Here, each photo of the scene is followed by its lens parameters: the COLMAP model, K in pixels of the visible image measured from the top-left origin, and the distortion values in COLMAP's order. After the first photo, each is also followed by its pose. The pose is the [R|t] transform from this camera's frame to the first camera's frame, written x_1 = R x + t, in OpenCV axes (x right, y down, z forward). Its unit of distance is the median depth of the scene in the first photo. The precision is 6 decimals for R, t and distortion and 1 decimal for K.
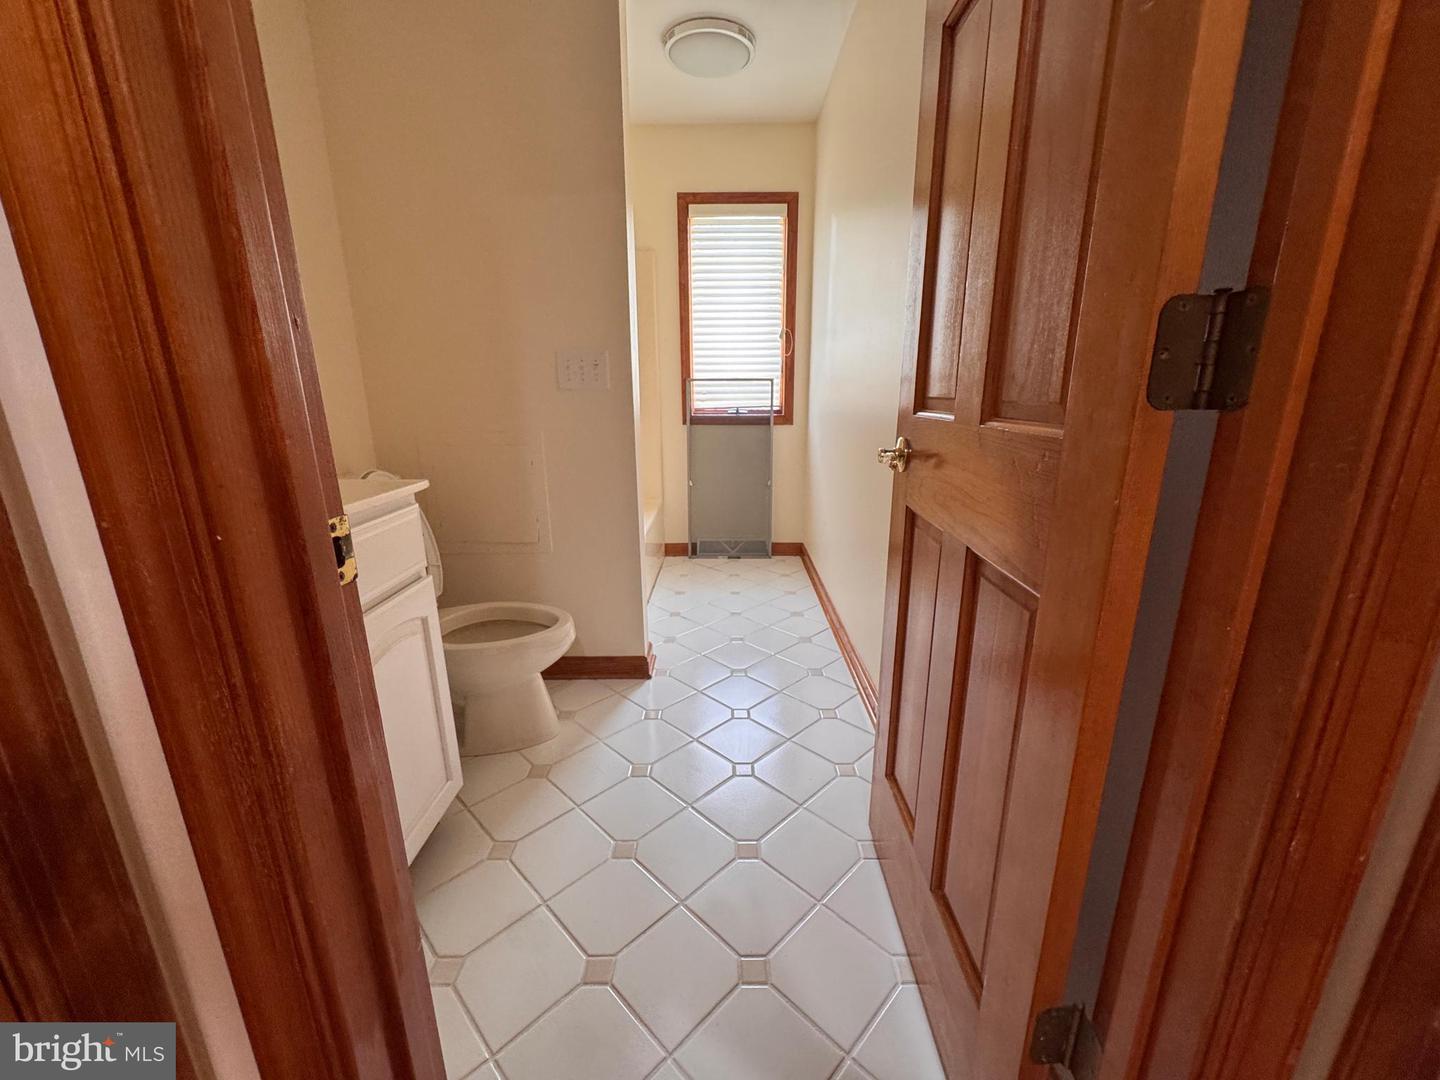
lens RADIAL K [[576.2, 0, 721.7], [0, 576.2, 541.1], [0, 0, 1]] dist [-0.005101, 0.000174]
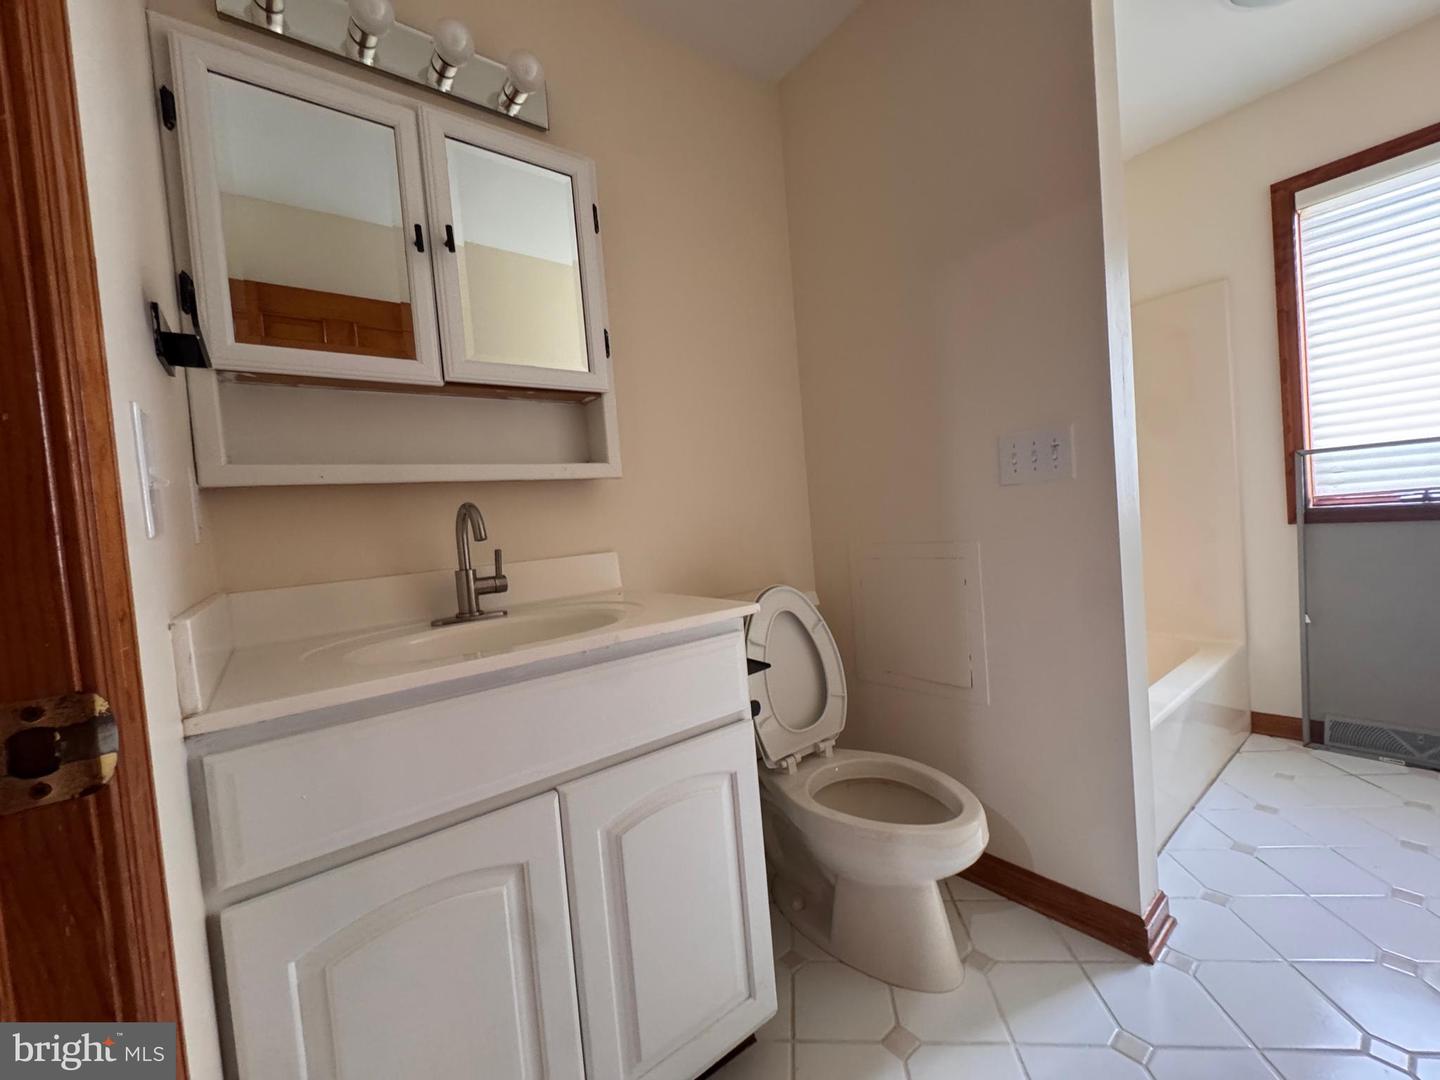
lens RADIAL K [[576.2, 0, 721.7], [0, 576.2, 541.1], [0, 0, 1]] dist [-0.005101, 0.000174]
pose [[0.617037, -0.017815, -0.786732, 0.044824], [-0.126802, 0.984429, -0.121744, -0.033375], [0.776651, 0.174880, 0.605170, 0.166167]]
